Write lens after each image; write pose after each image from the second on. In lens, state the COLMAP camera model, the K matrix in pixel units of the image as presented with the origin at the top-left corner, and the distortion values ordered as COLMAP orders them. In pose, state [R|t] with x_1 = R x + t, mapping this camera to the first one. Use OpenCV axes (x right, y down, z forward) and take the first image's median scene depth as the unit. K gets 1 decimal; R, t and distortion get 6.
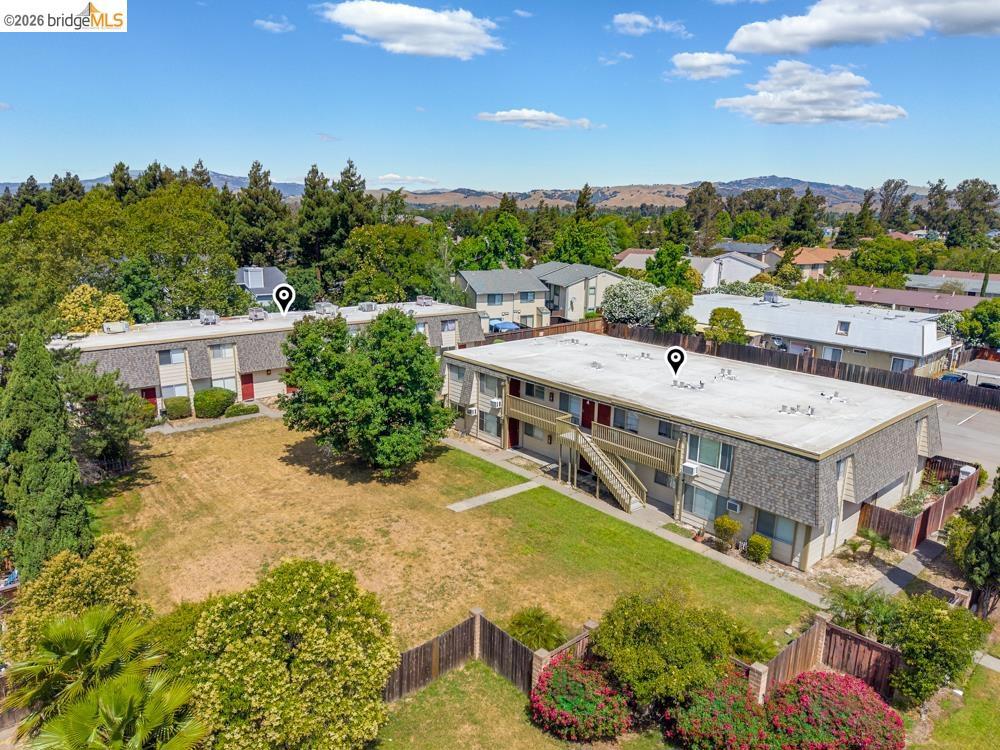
lens RADIAL K [[679.9, 0, 499.7], [0, 679.9, 377.2], [0, 0, 1]] dist [0.035859, -0.040912]
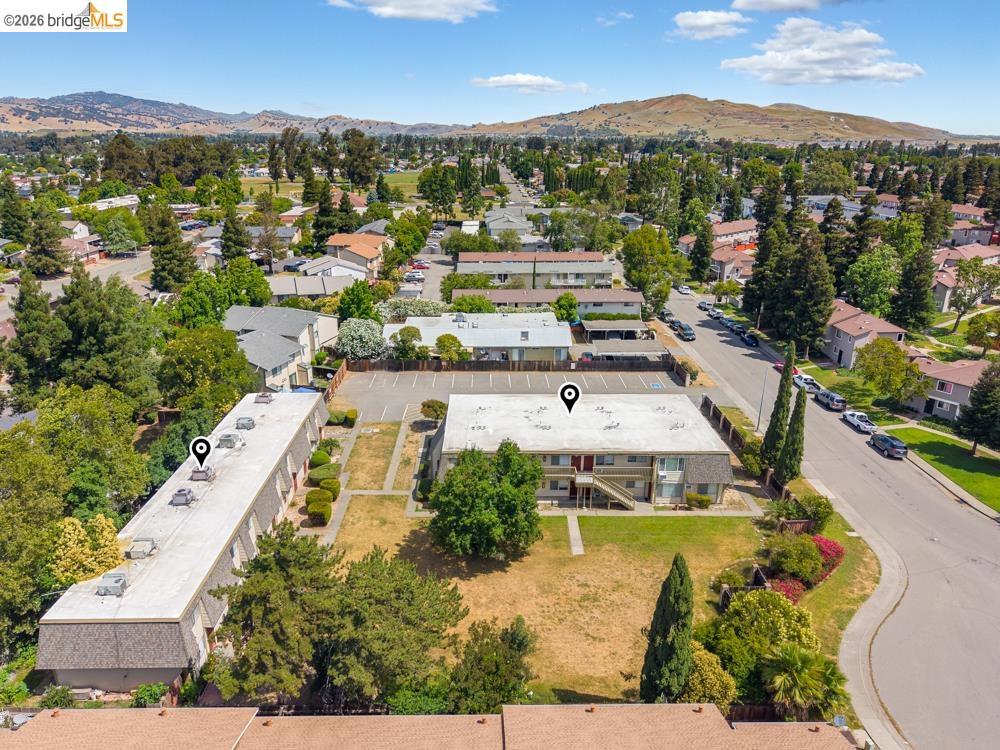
lens RADIAL K [[679.9, 0, 495.1], [0, 679.9, 367.5], [0, 0, 1]] dist [0.035859, -0.040912]
pose [[0.653526, -0.259673, 0.710967, -0.881534], [0.190757, 0.965494, 0.177291, -0.395701], [-0.732473, 0.019757, 0.680510, 0.033703]]
